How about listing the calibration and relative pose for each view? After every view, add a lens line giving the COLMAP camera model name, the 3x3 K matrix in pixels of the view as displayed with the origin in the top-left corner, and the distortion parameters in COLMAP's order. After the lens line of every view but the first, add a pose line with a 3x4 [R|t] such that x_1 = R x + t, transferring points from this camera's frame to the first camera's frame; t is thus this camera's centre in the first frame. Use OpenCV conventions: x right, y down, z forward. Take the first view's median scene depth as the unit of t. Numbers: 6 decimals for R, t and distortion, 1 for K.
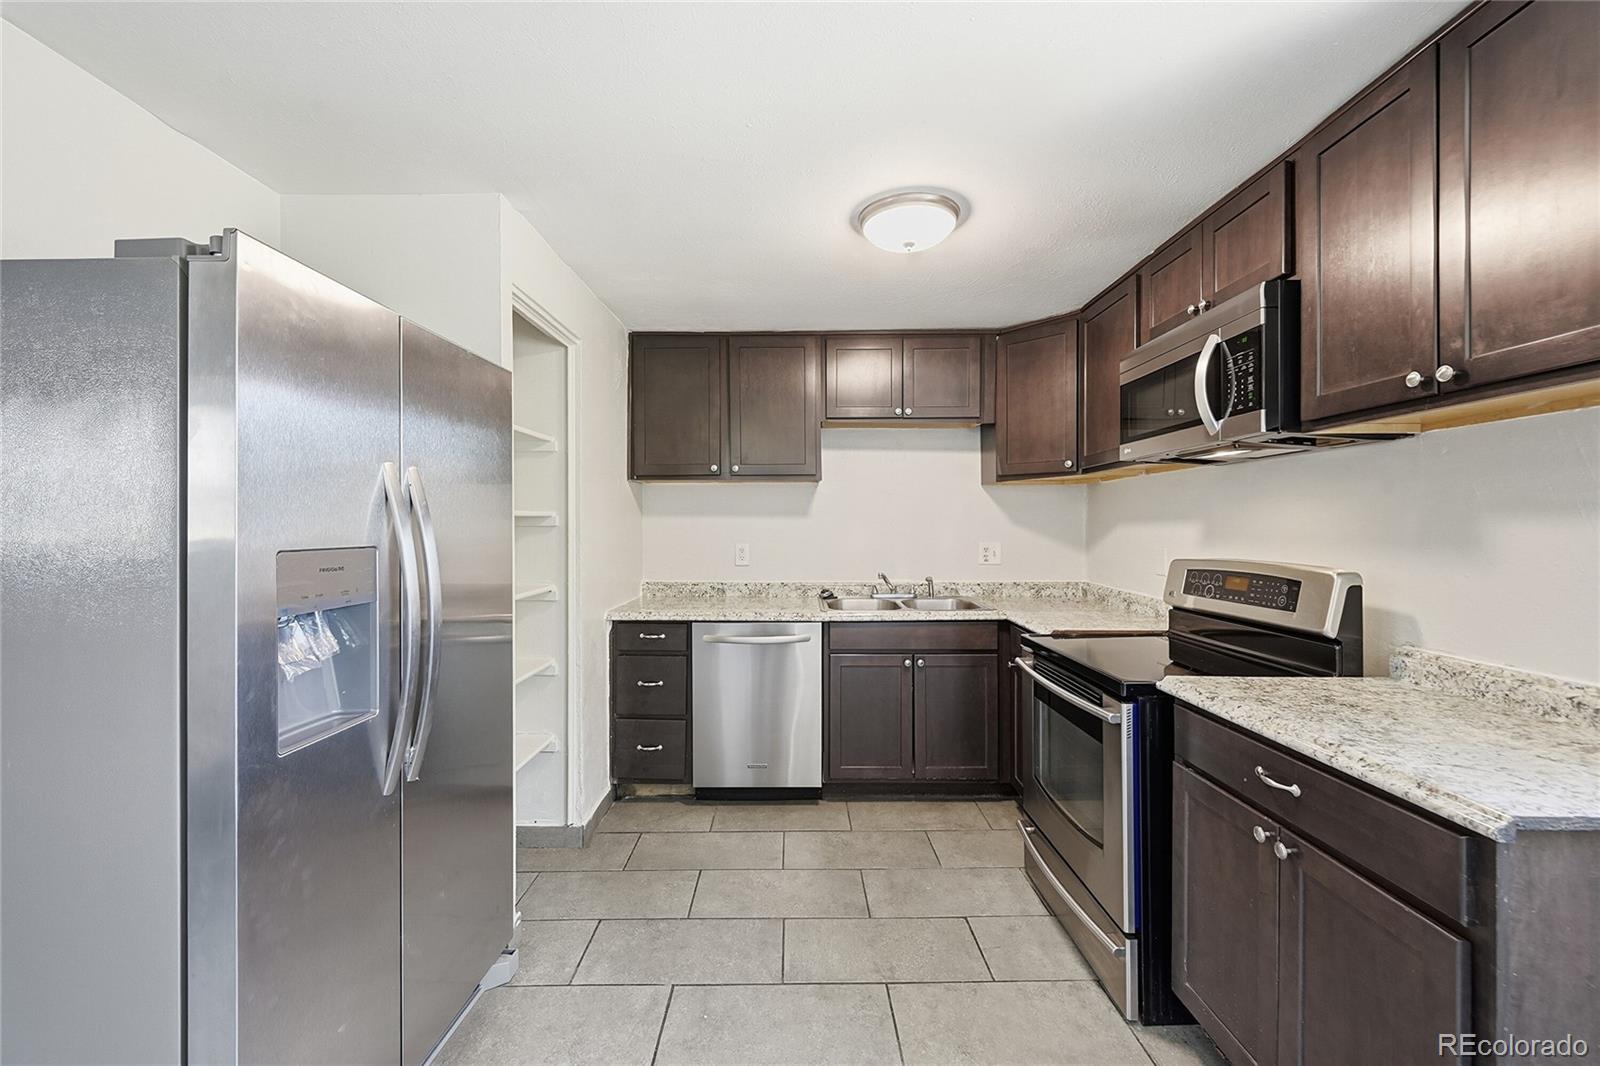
lens RADIAL K [[636.3, 0, 798.5], [0, 636.3, 521.5], [0, 0, 1]] dist [-0.000608, -0.000302]
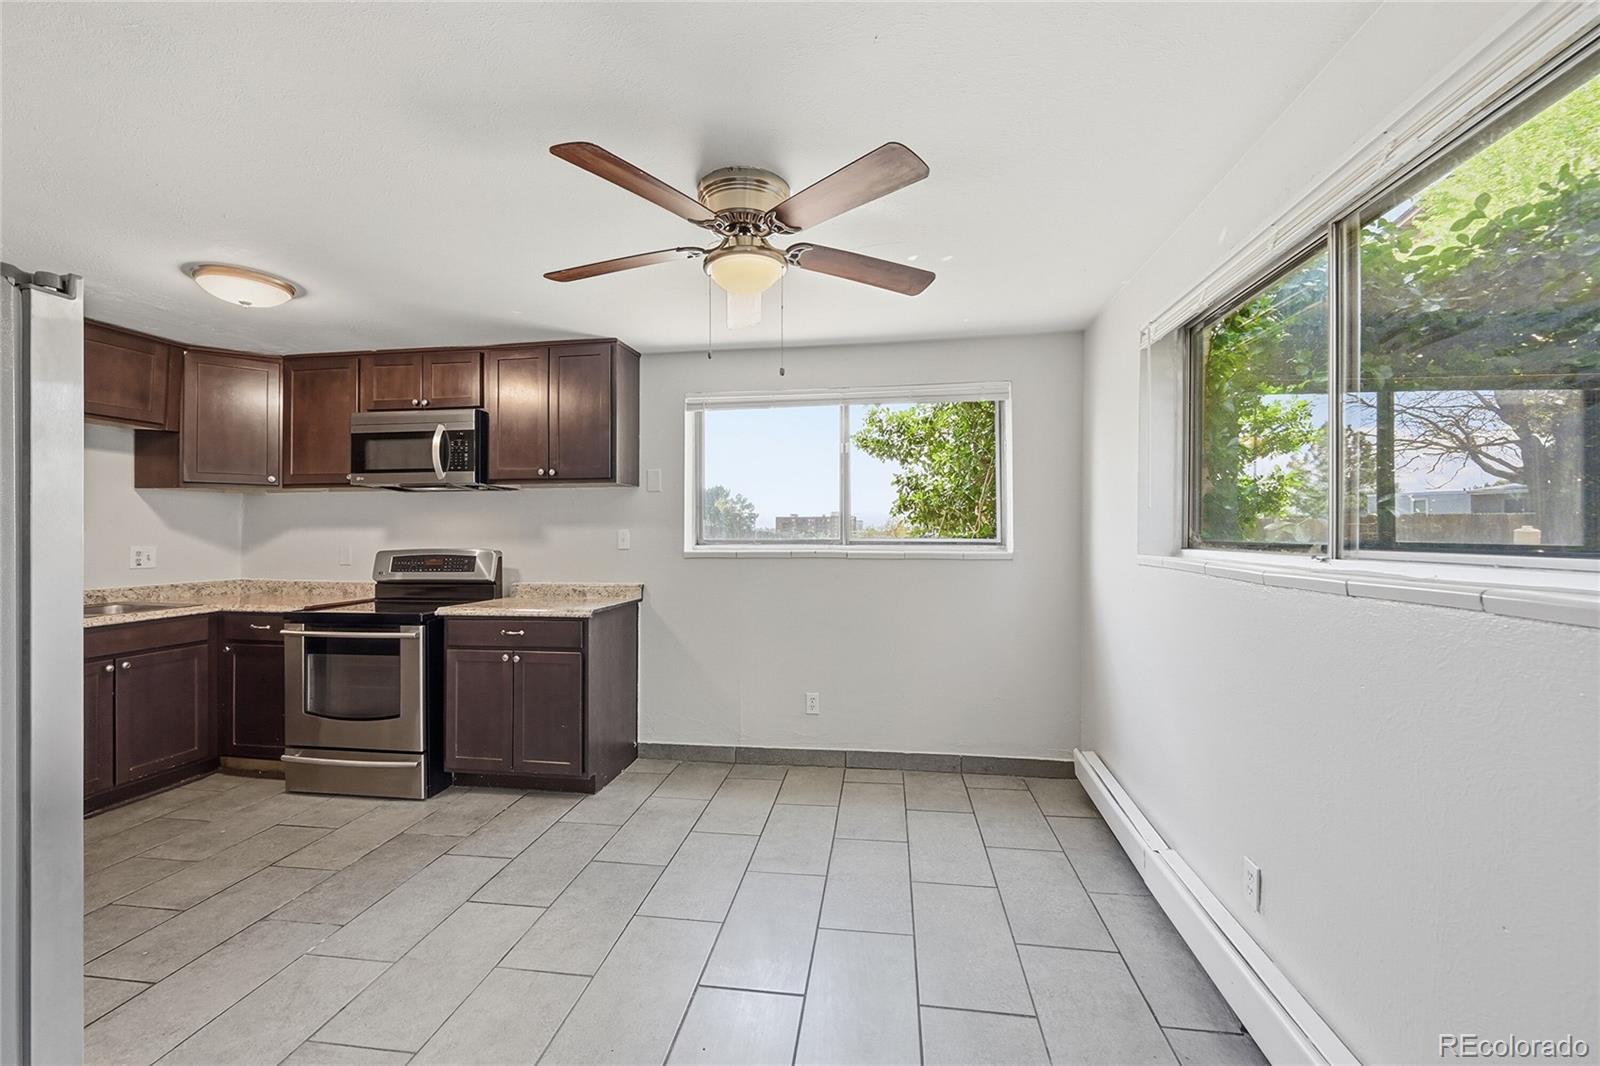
lens RADIAL K [[636.3, 0, 803.3], [0, 636.3, 531.1], [0, 0, 1]] dist [-0.000608, -0.000302]
pose [[0.142411, 0.004840, 0.989796, -0.782311], [-0.004964, 0.999979, -0.004175, 0.012500], [-0.989795, -0.004319, 0.142432, -0.231986]]
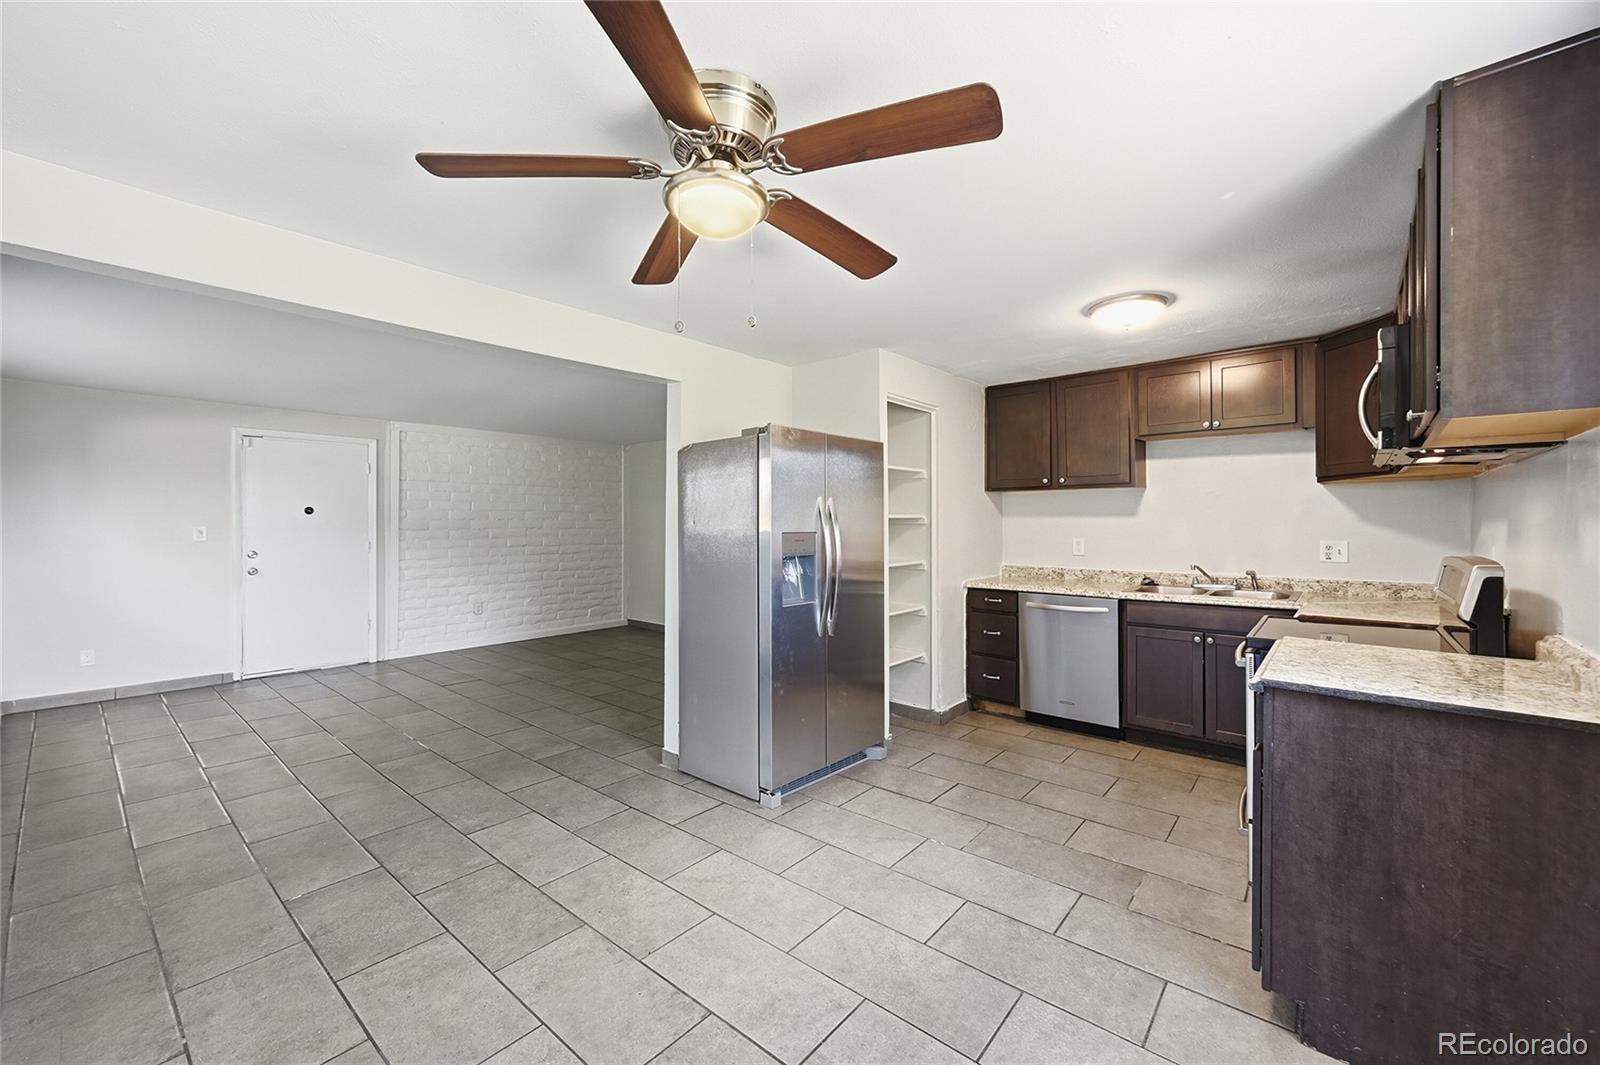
lens RADIAL K [[636.3, 0, 798.2], [0, 636.3, 524.8], [0, 0, 1]] dist [-0.000608, -0.000302]
pose [[0.756299, 0.001038, -0.654225, 0.468074], [0.004481, 0.999967, 0.006766, -0.004264], [0.654211, -0.008049, 0.756270, -0.470638]]
